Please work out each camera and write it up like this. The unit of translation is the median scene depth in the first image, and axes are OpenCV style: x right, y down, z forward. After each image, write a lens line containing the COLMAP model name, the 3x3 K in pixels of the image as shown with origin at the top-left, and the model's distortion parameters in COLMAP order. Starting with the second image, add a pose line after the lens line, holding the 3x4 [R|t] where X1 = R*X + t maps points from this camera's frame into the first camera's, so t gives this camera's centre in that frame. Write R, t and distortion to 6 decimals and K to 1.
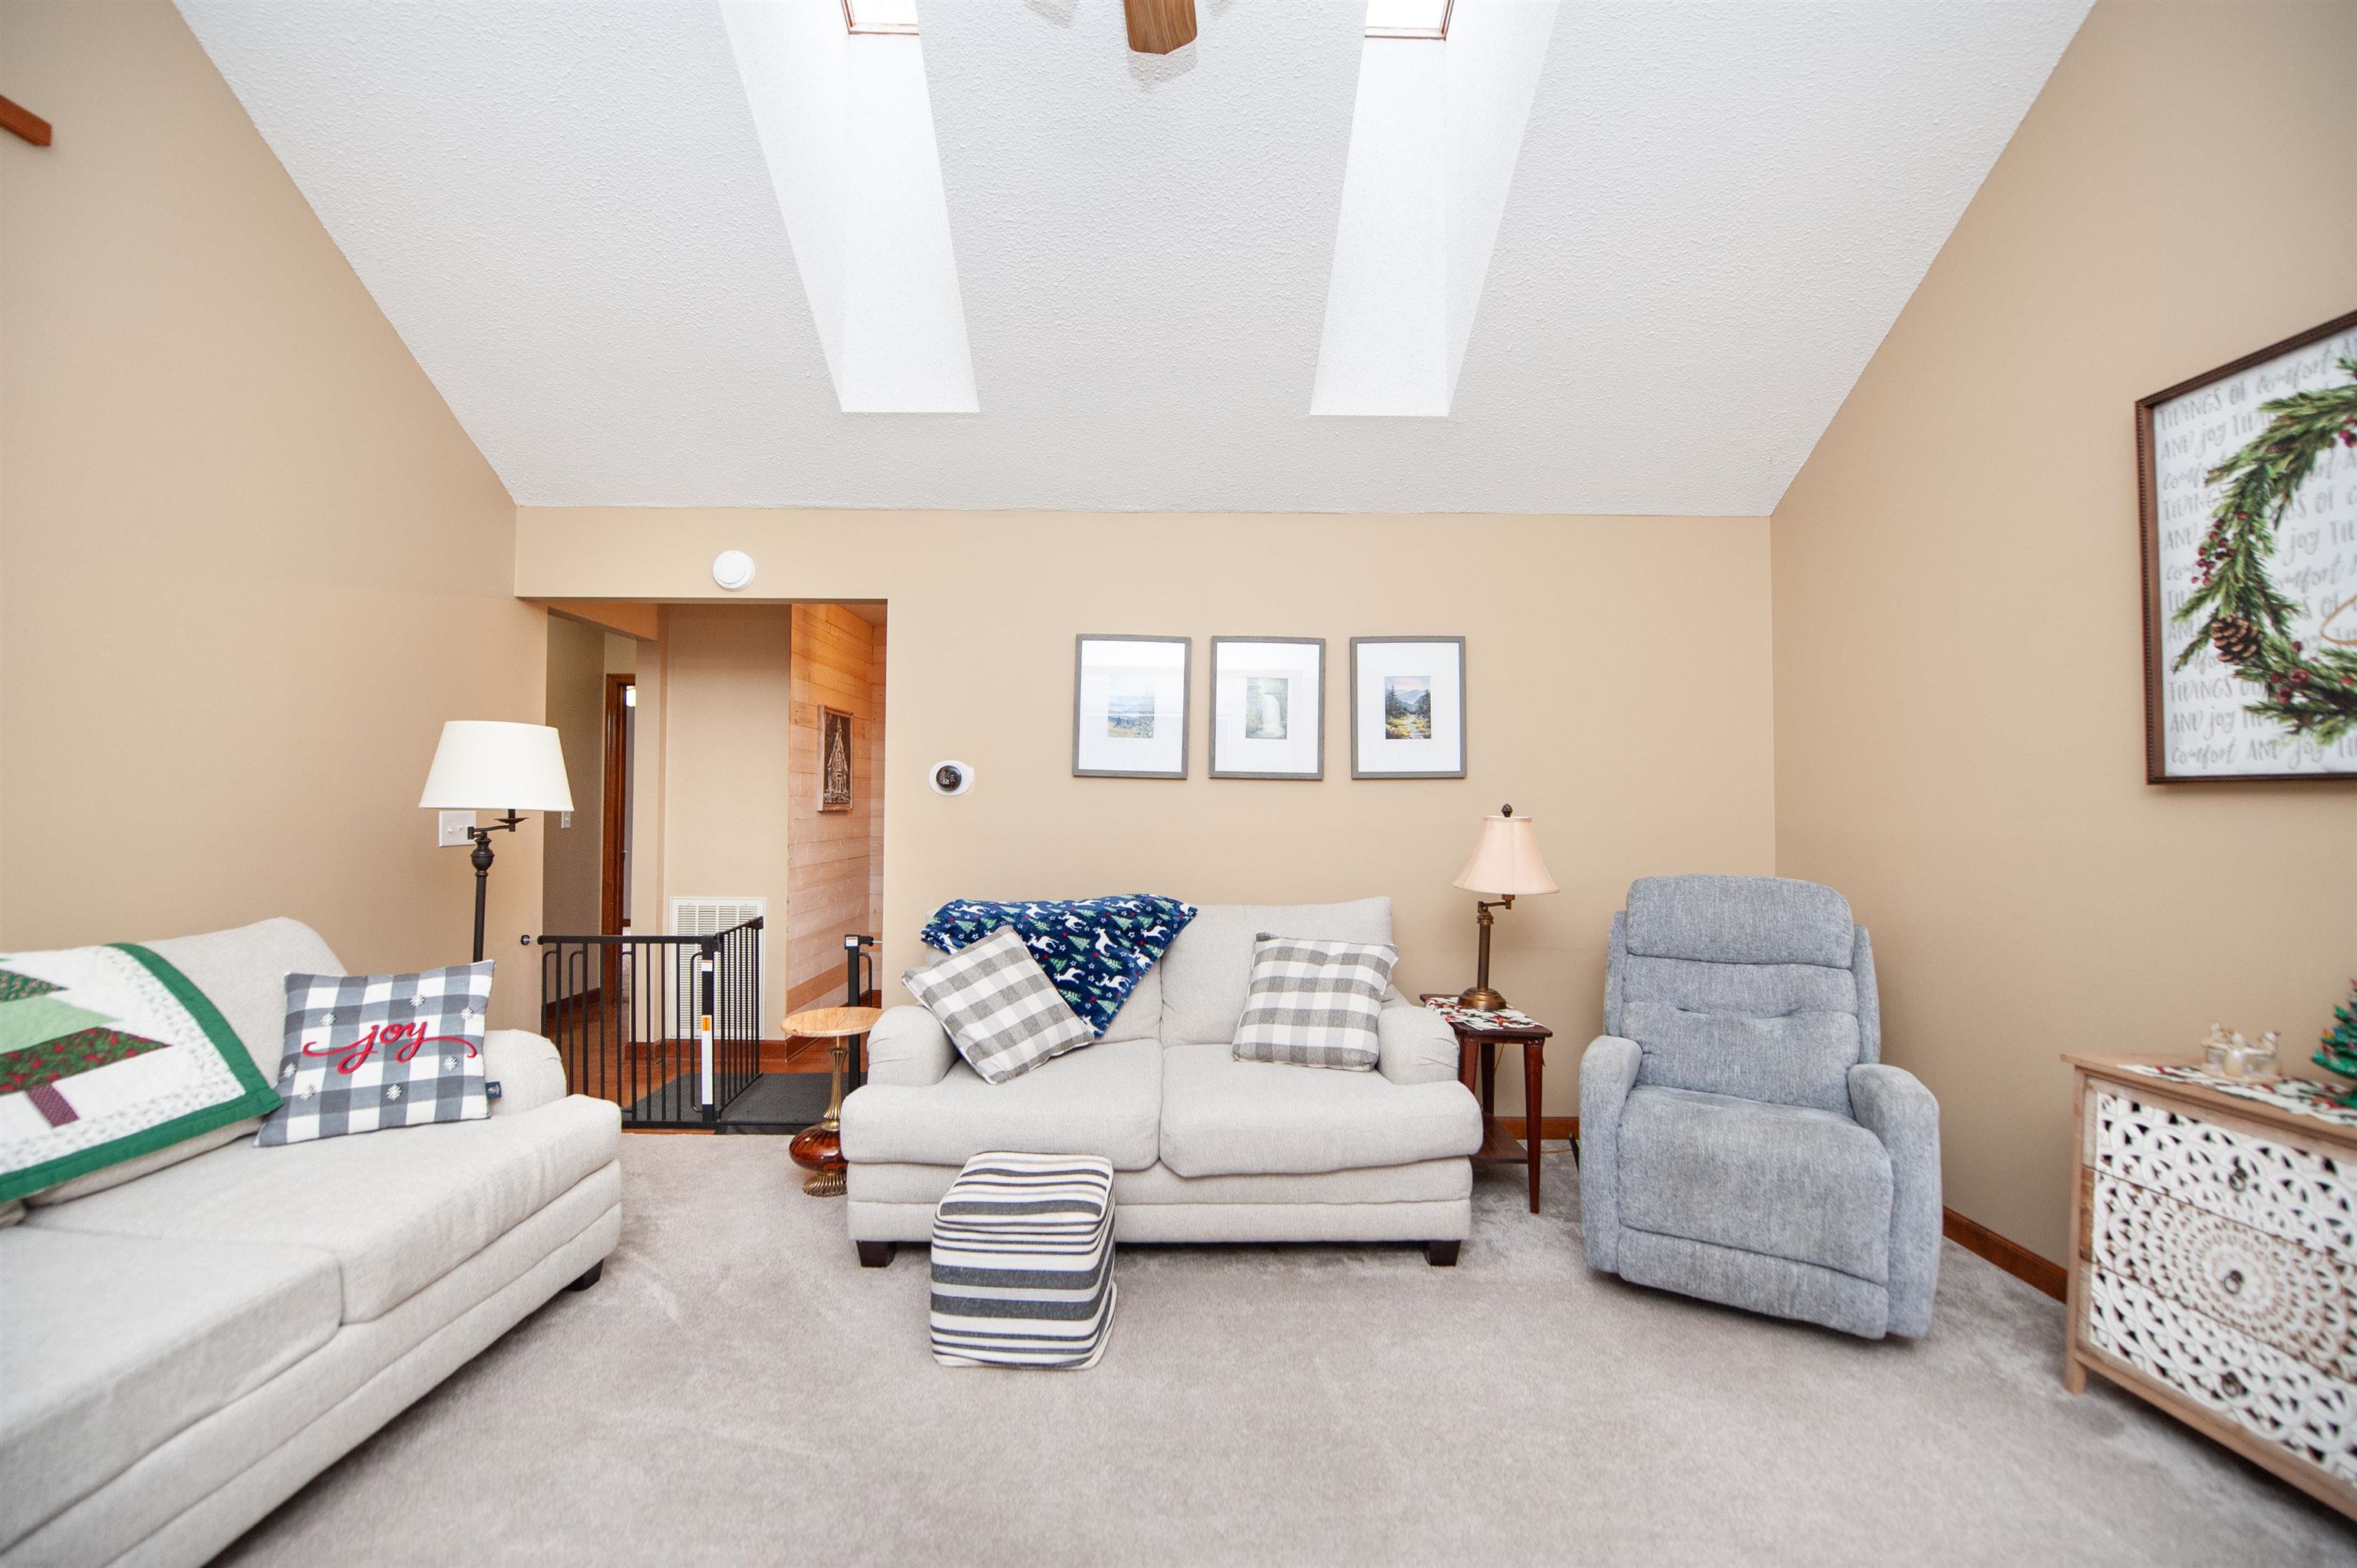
lens RADIAL K [[938.0, 0, 1183.1], [0, 938.0, 789.3], [0, 0, 1]] dist [-0.016090, -0.003090]
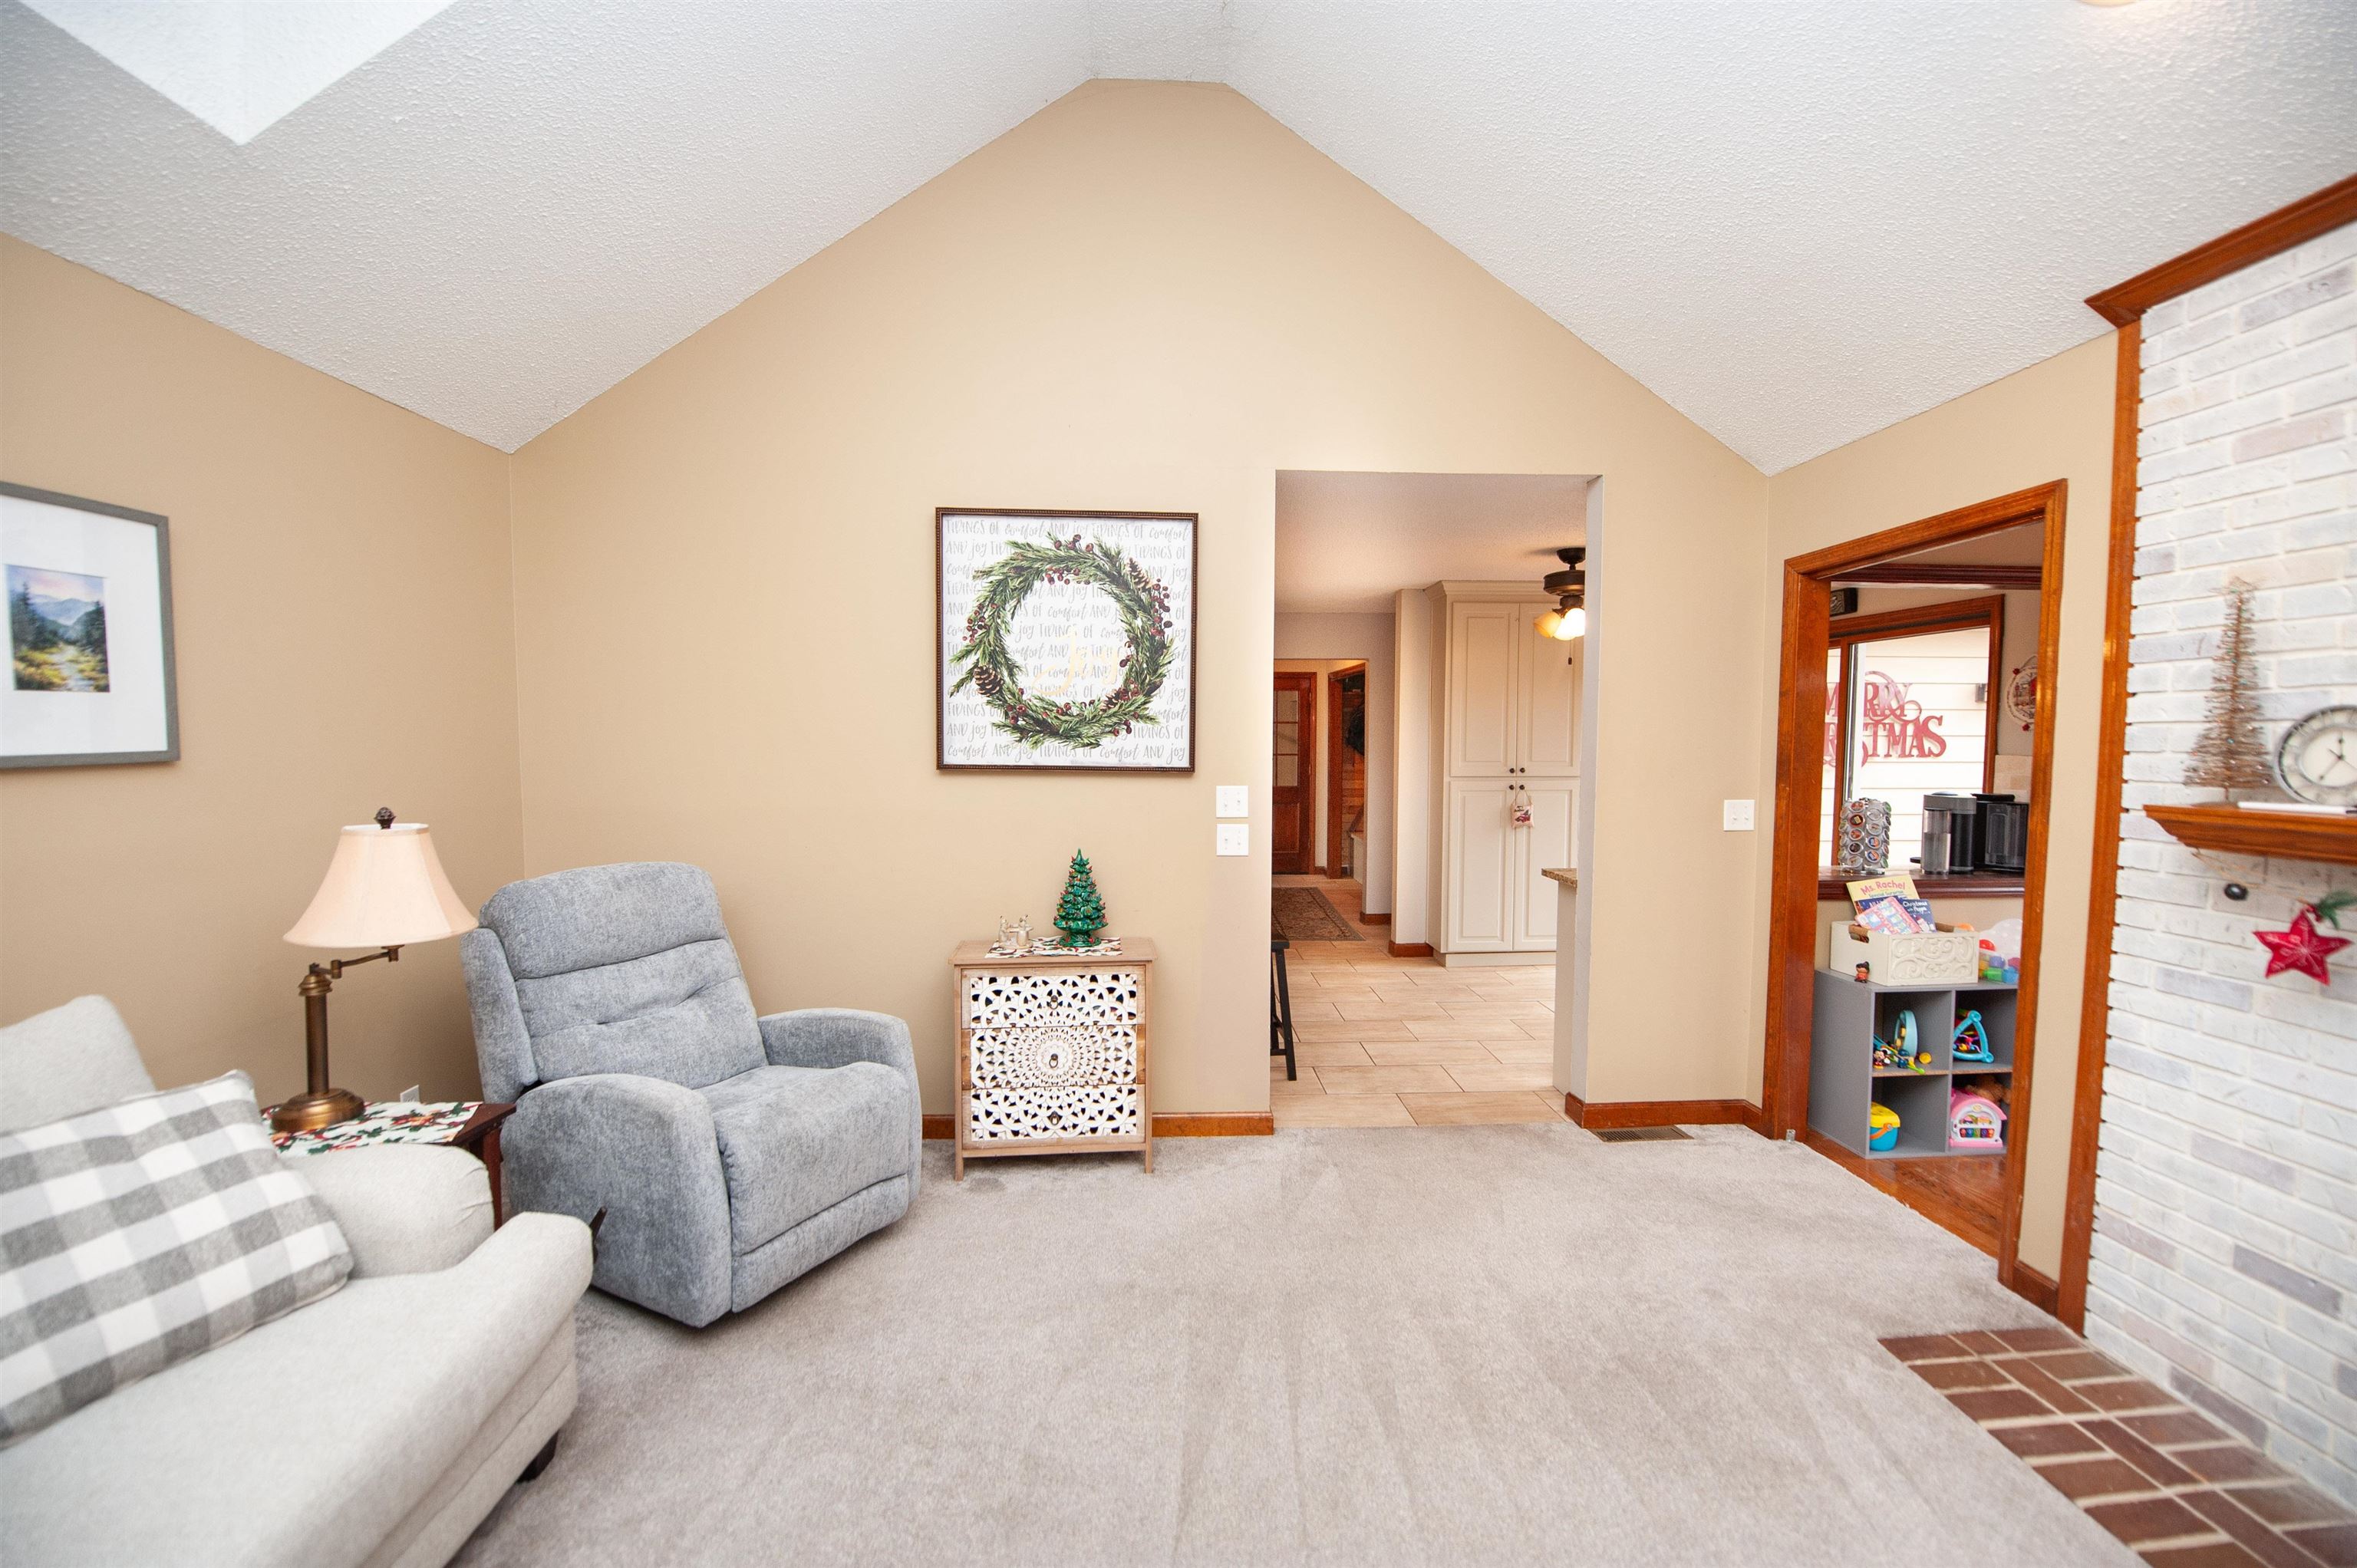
lens RADIAL K [[938.0, 0, 1183.1], [0, 938.0, 789.3], [0, 0, 1]] dist [-0.016090, -0.003090]
pose [[-0.036024, -0.060652, 0.997509, -0.552081], [-0.024029, 0.997921, 0.059809, -0.083360], [-0.999062, -0.021814, -0.037406, 0.736010]]
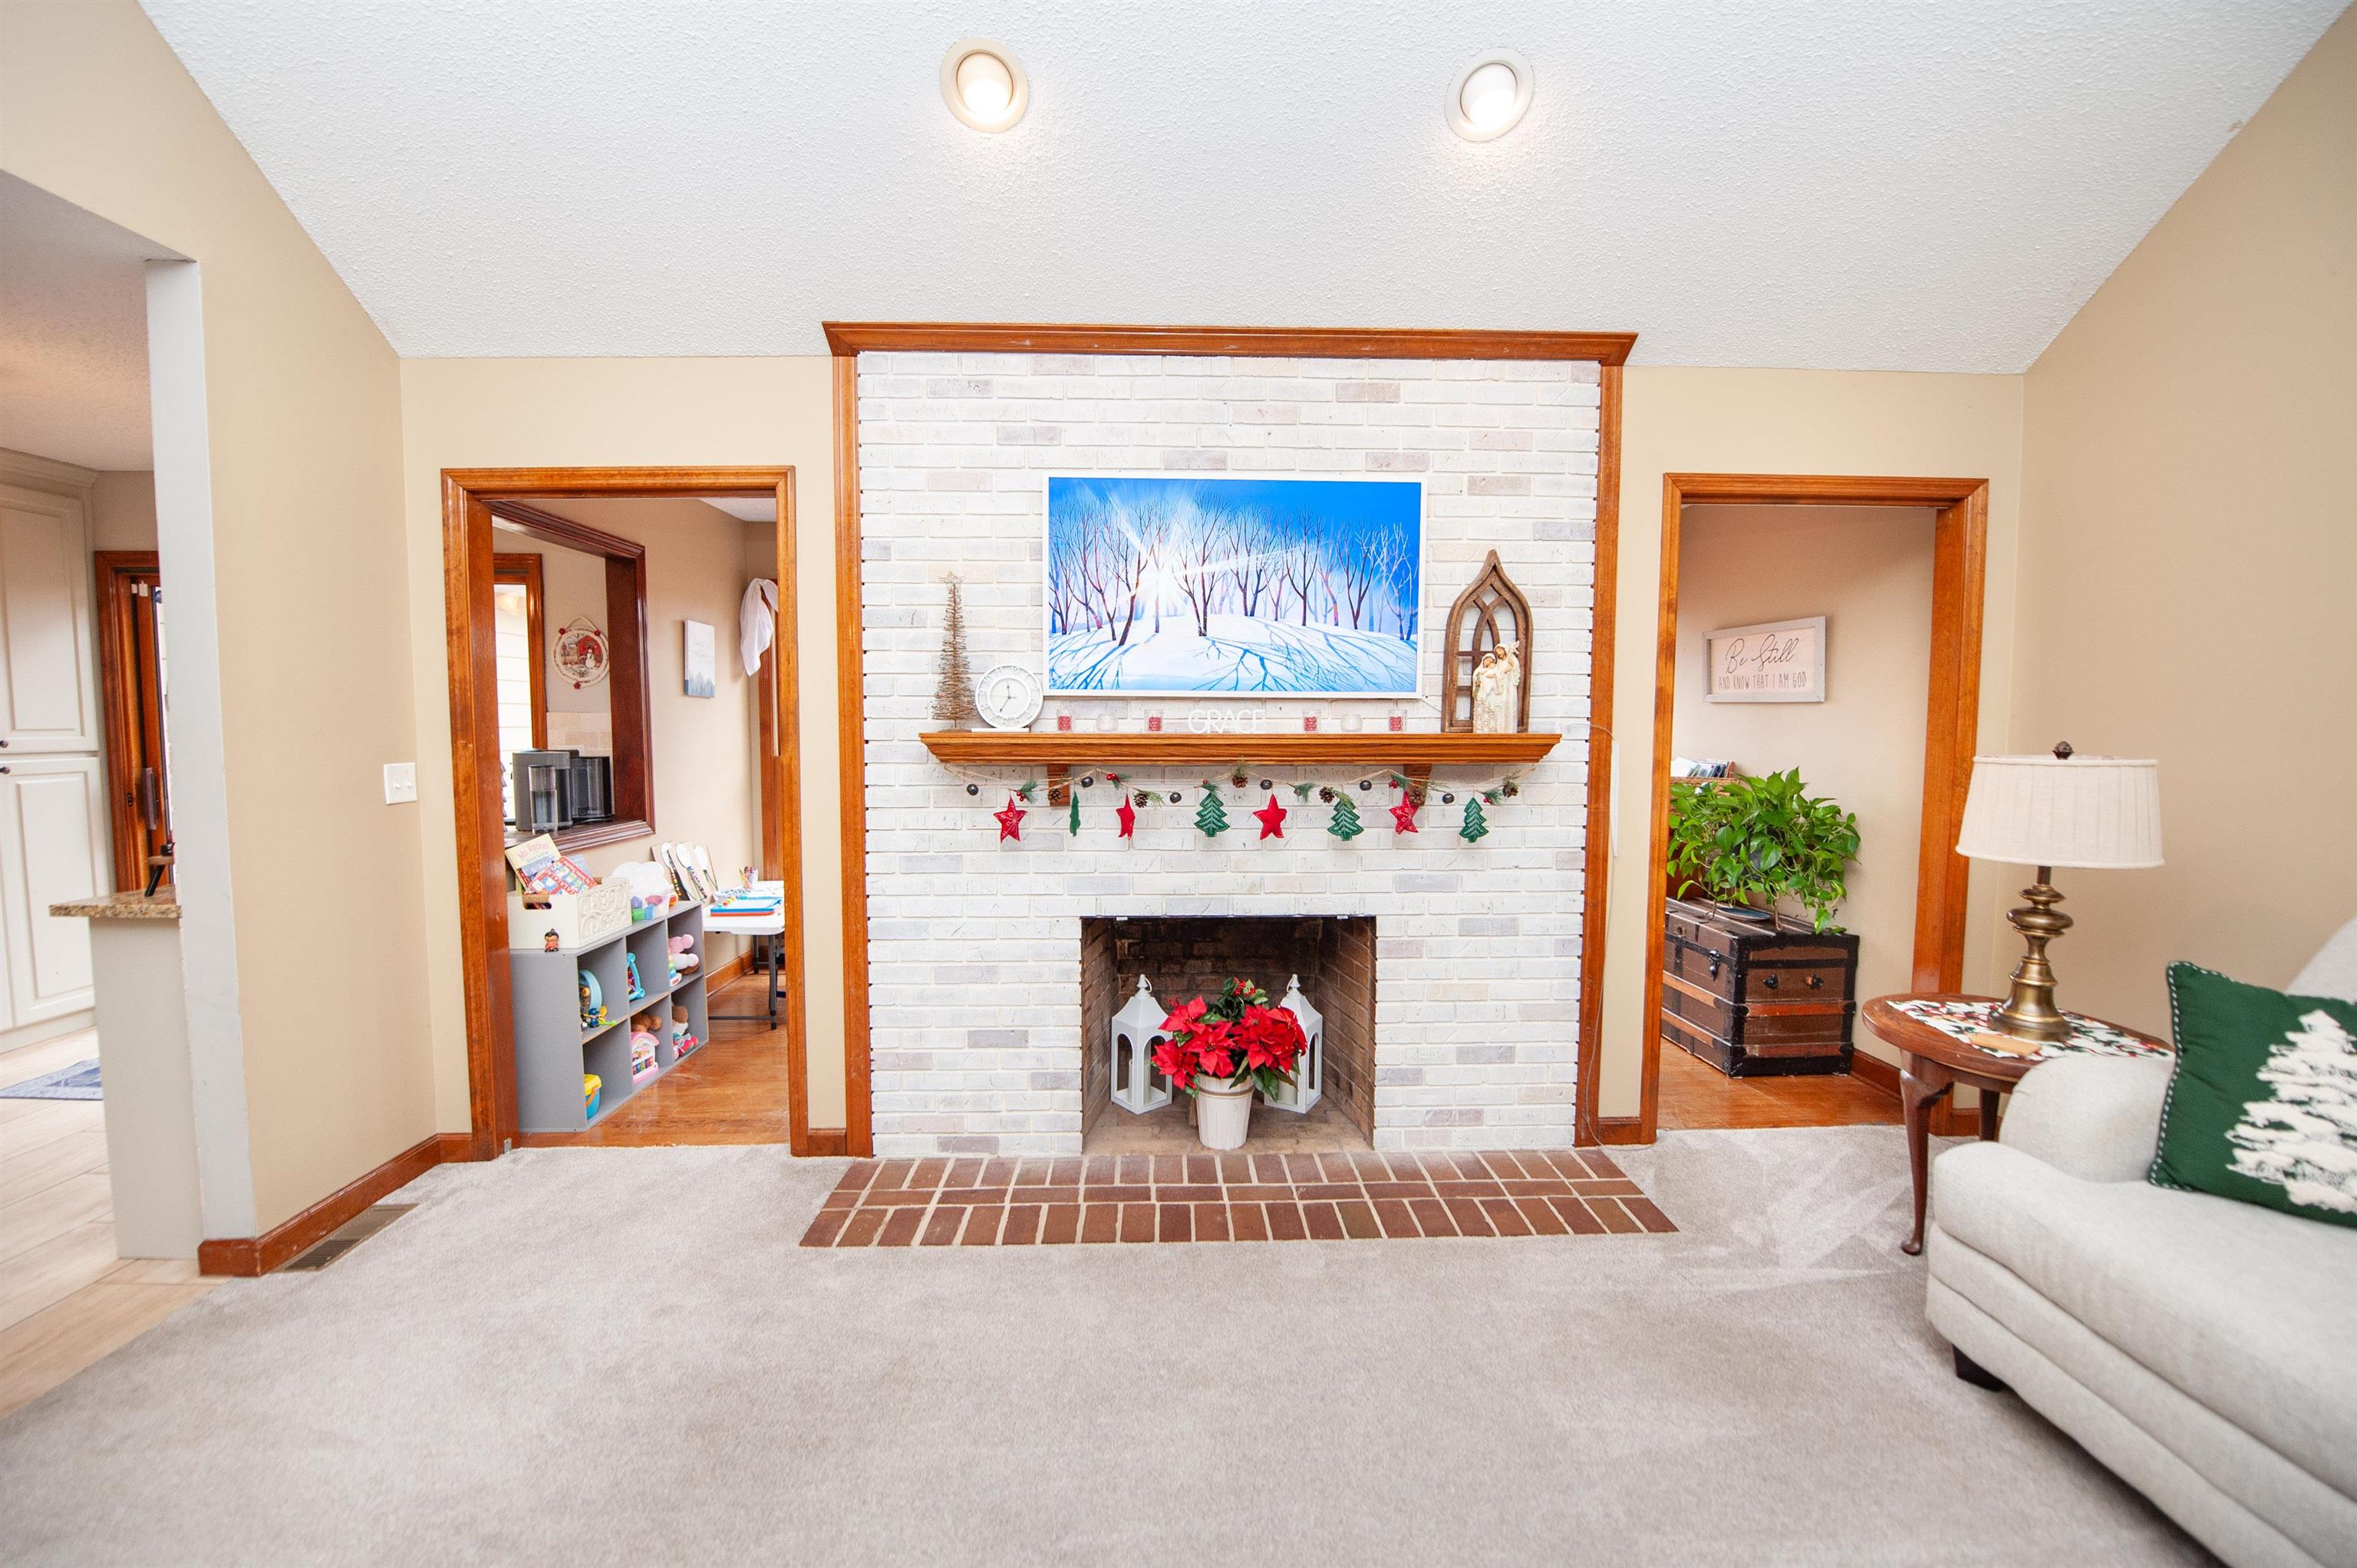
lens RADIAL K [[971.6, 0, 1185.1], [0, 971.6, 789.7], [0, 0, 1]] dist [-0.014629, -0.004059]
pose [[-0.999693, -0.007272, -0.023676, 0.051400], [-0.008372, 0.998874, 0.046699, -0.018865], [0.023310, 0.046883, -0.998628, 1.080563]]
